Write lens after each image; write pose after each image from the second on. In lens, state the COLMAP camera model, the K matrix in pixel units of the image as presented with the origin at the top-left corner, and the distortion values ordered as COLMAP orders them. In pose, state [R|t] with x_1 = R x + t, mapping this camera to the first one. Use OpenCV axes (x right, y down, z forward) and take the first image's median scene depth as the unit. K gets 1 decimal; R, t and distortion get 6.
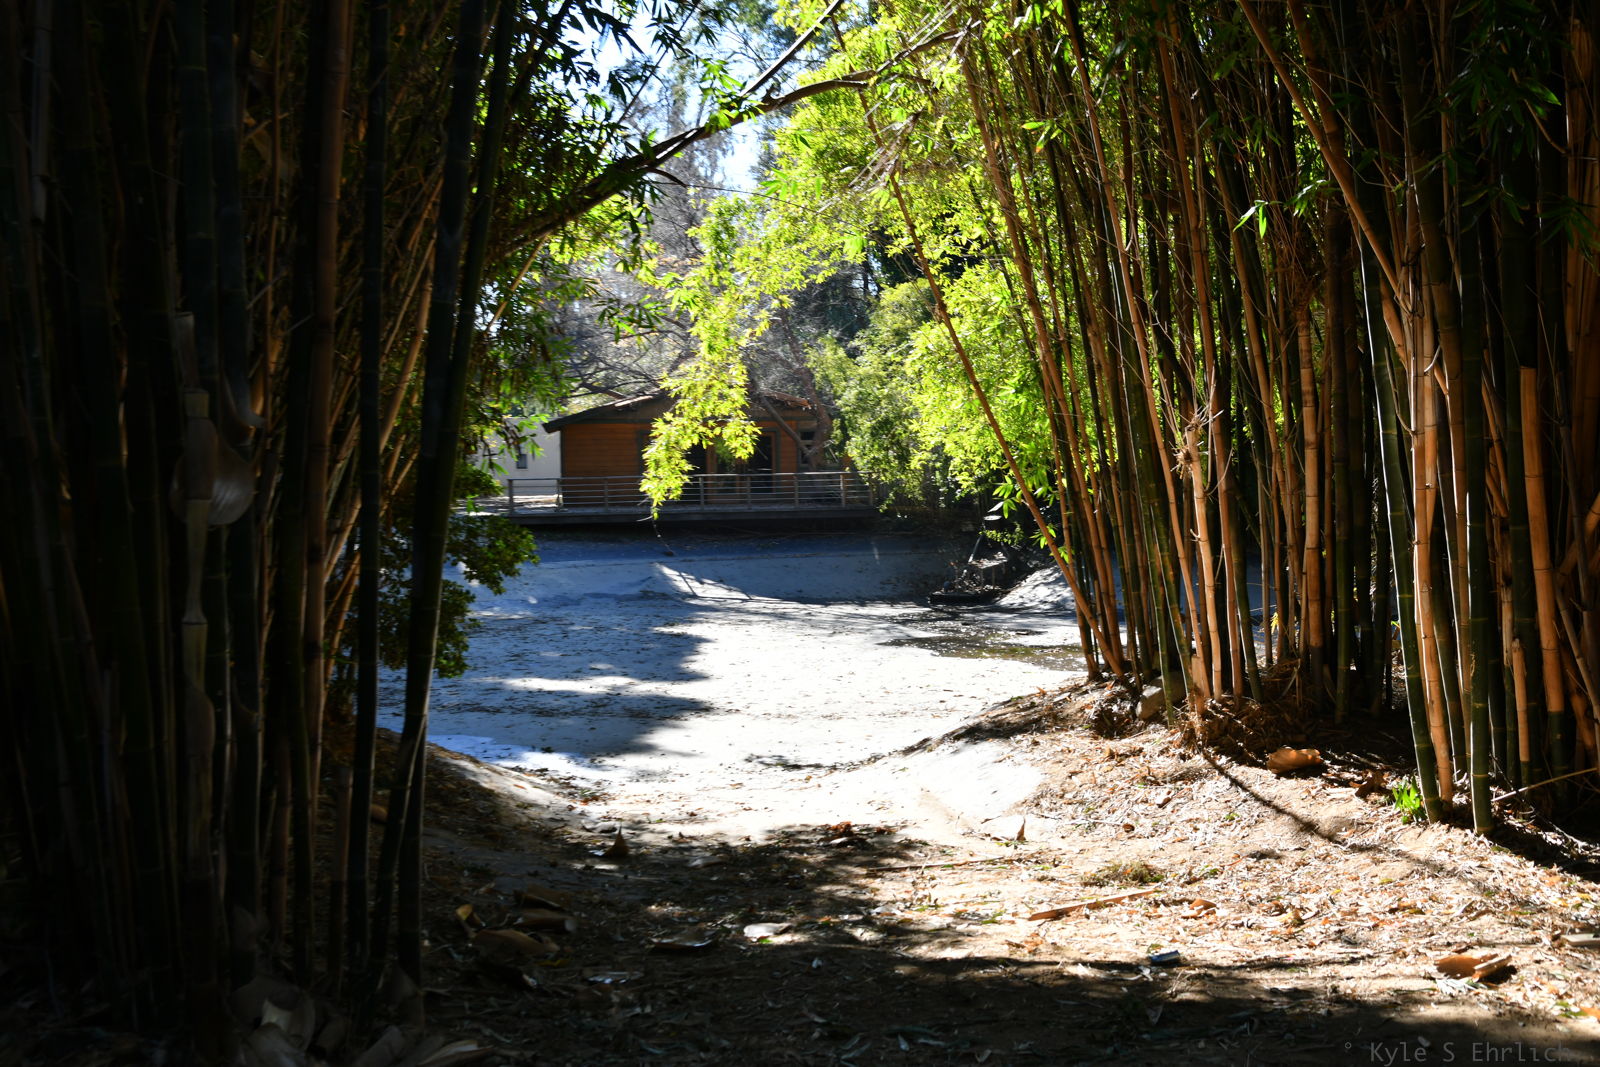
lens RADIAL K [[1786.7, 0, 802.8], [0, 1786.7, 529.4], [0, 0, 1]] dist [-0.013517, 0.000000]
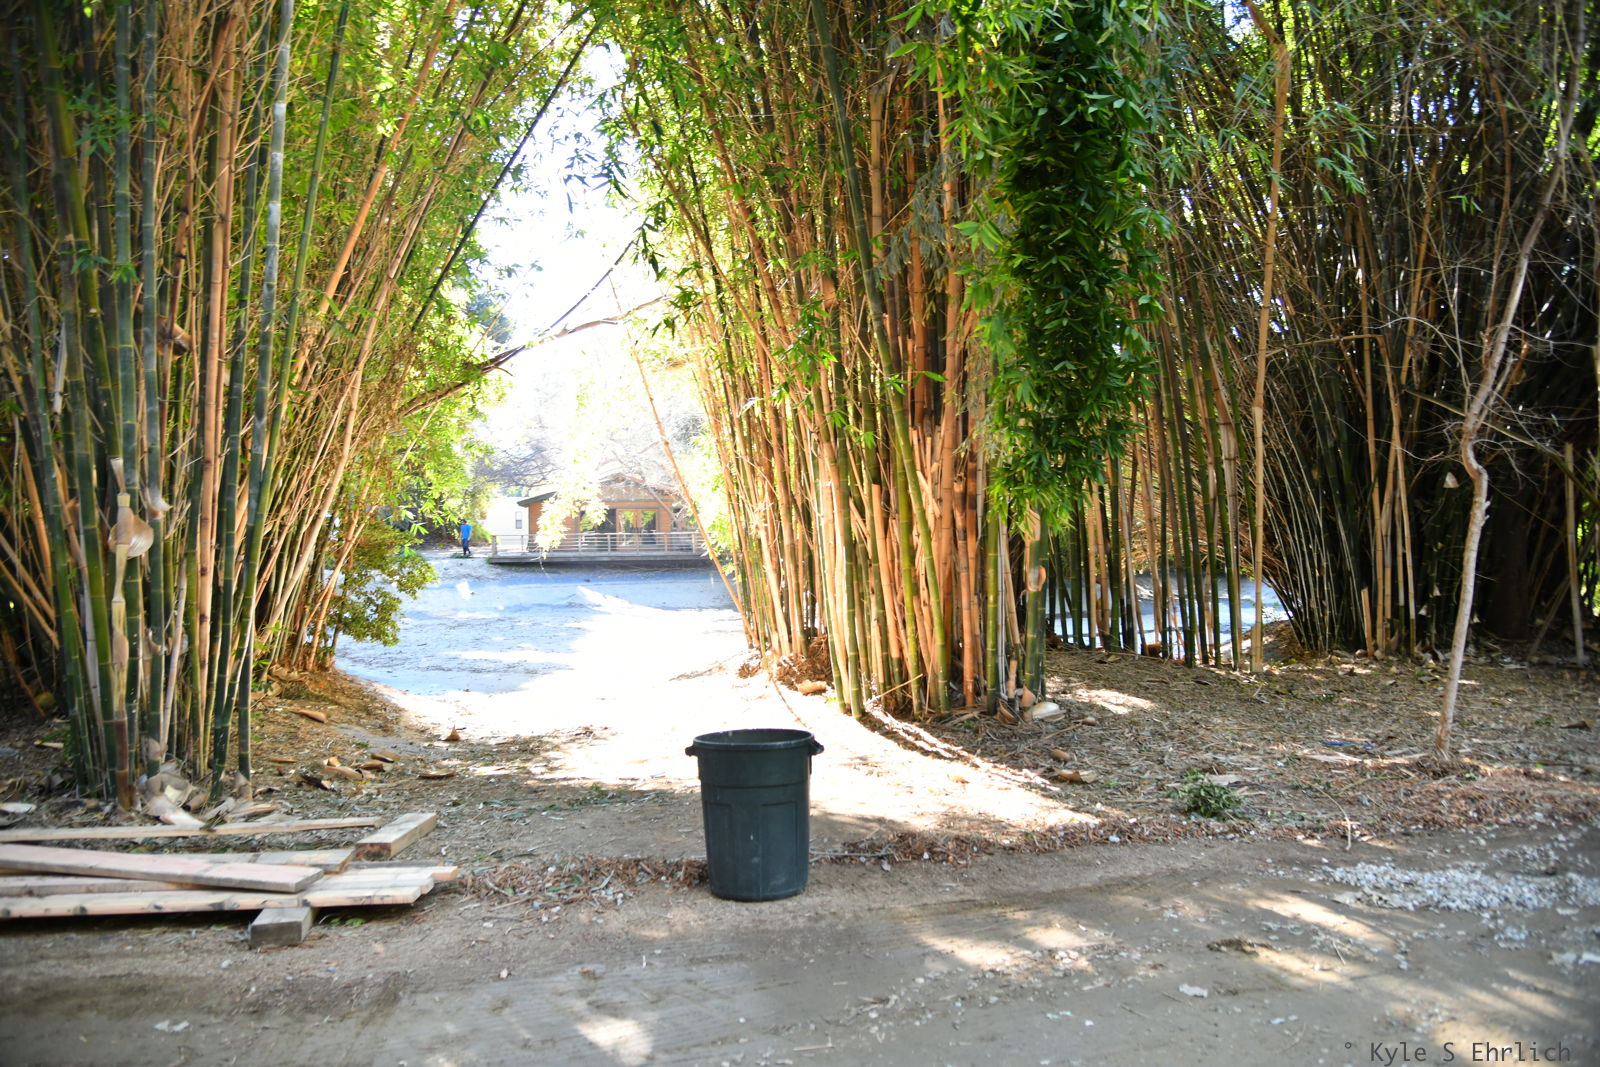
lens RADIAL K [[1116.4, 0, 790.1], [0, 1116.4, 531.7], [0, 0, 1]] dist [-0.025914, 0.005606]
pose [[0.997035, 0.008786, 0.076443, 0.325885], [-0.006309, 0.999449, -0.032585, 0.005738], [-0.076687, 0.032006, 0.996541, -0.357877]]
